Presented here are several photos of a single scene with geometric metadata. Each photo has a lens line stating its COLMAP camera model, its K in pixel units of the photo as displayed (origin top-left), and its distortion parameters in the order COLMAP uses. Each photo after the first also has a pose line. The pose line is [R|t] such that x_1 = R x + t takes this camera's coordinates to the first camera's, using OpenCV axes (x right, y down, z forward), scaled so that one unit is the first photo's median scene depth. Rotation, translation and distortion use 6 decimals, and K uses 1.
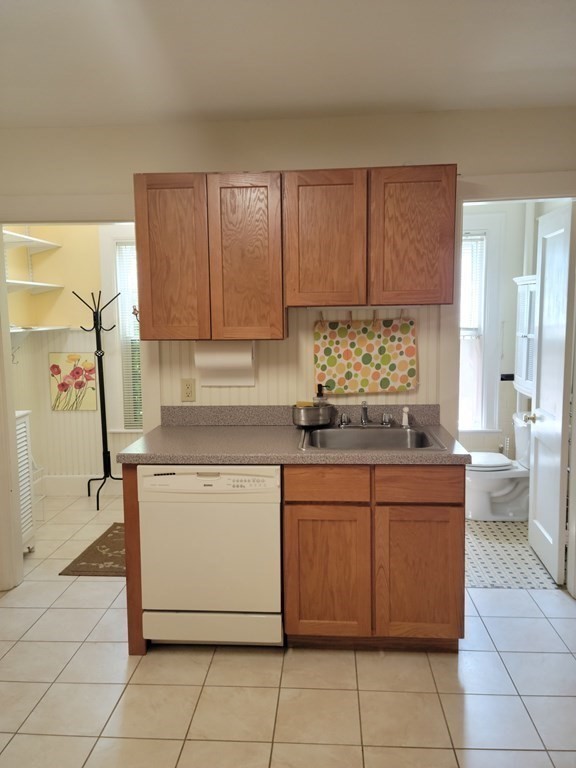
lens RADIAL K [[588.8, 0, 288.0], [0, 588.8, 384.0], [0, 0, 1]] dist [0.079780, -0.114041]
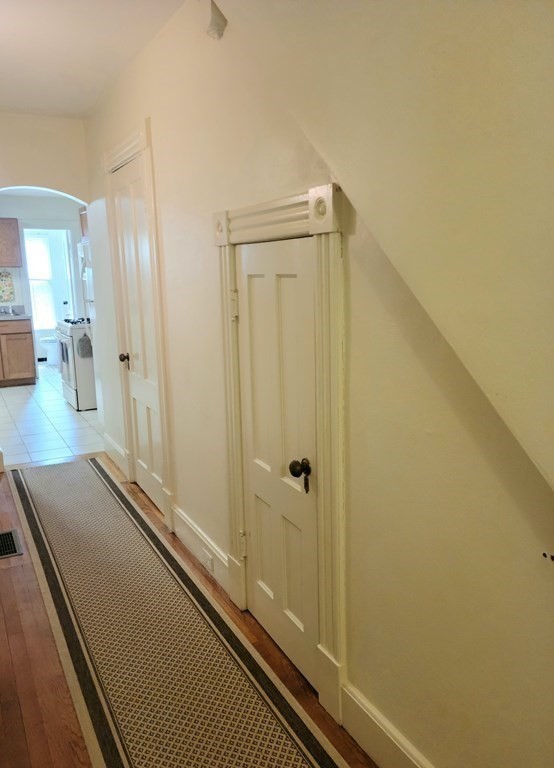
lens RADIAL K [[635.3, 0, 287.5], [0, 635.3, 398.1], [0, 0, 1]] dist [0.040876, -0.007138]
pose [[0.852981, -0.104592, 0.511356, -0.259377], [0.073577, 0.994028, 0.080584, 0.316124], [-0.516731, -0.031113, 0.855582, -2.168488]]
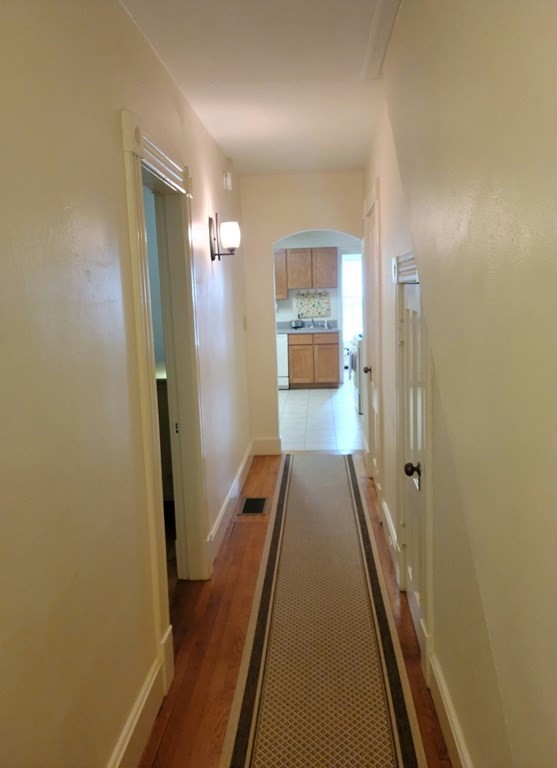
lens RADIAL K [[635.3, 0, 289.0], [0, 635.3, 398.1], [0, 0, 1]] dist [0.040876, -0.007138]
pose [[0.999654, -0.016770, 0.020284, -0.075094], [0.015955, 0.999085, 0.039690, 0.318130], [-0.020931, -0.039353, 0.999006, -2.436166]]
